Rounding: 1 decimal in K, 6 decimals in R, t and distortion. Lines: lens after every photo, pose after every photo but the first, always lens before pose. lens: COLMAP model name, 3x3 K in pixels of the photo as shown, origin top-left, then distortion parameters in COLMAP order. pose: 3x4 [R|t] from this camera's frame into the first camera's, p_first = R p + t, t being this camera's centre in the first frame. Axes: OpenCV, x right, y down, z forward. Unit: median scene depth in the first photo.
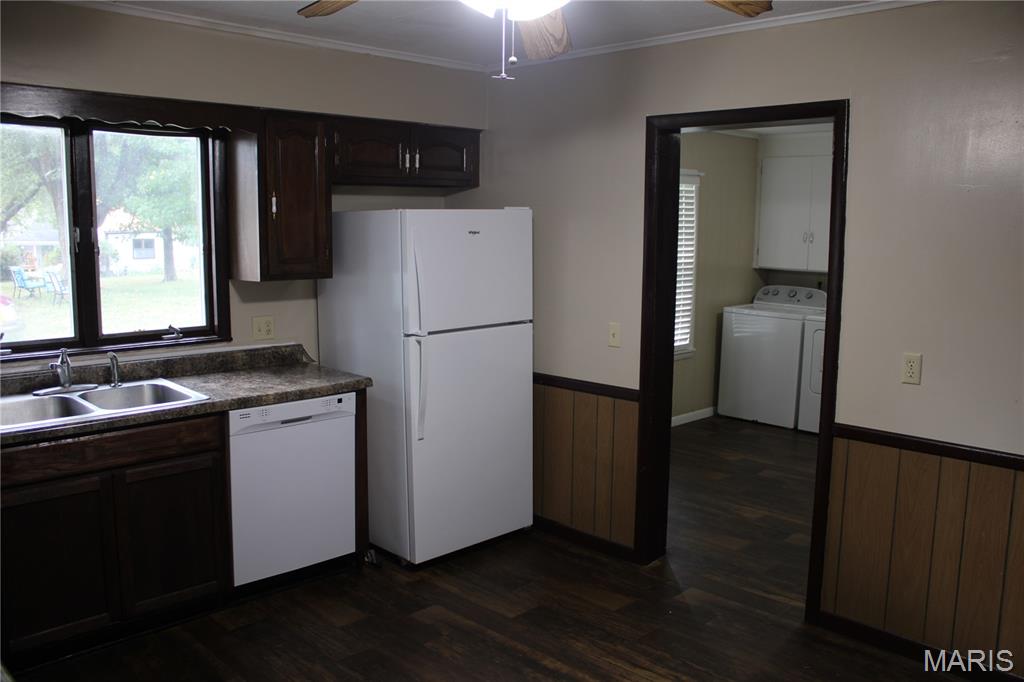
lens RADIAL K [[856.3, 0, 516.7], [0, 856.3, 342.7], [0, 0, 1]] dist [-0.111153, 0.001977]
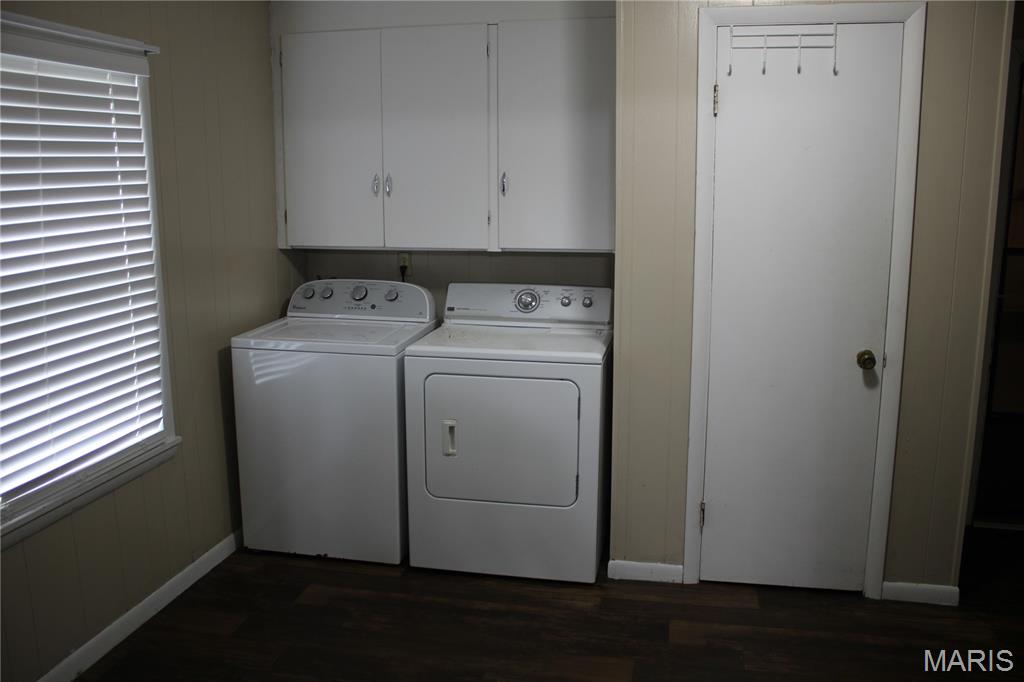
lens RADIAL K [[856.3, 0, 520.0], [0, 856.3, 335.9], [0, 0, 1]] dist [-0.111153, 0.001977]
pose [[0.834787, -0.117557, 0.537876, 0.120241], [0.090731, 0.992956, 0.076203, -0.063177], [-0.543046, -0.014811, 0.839573, 0.498265]]
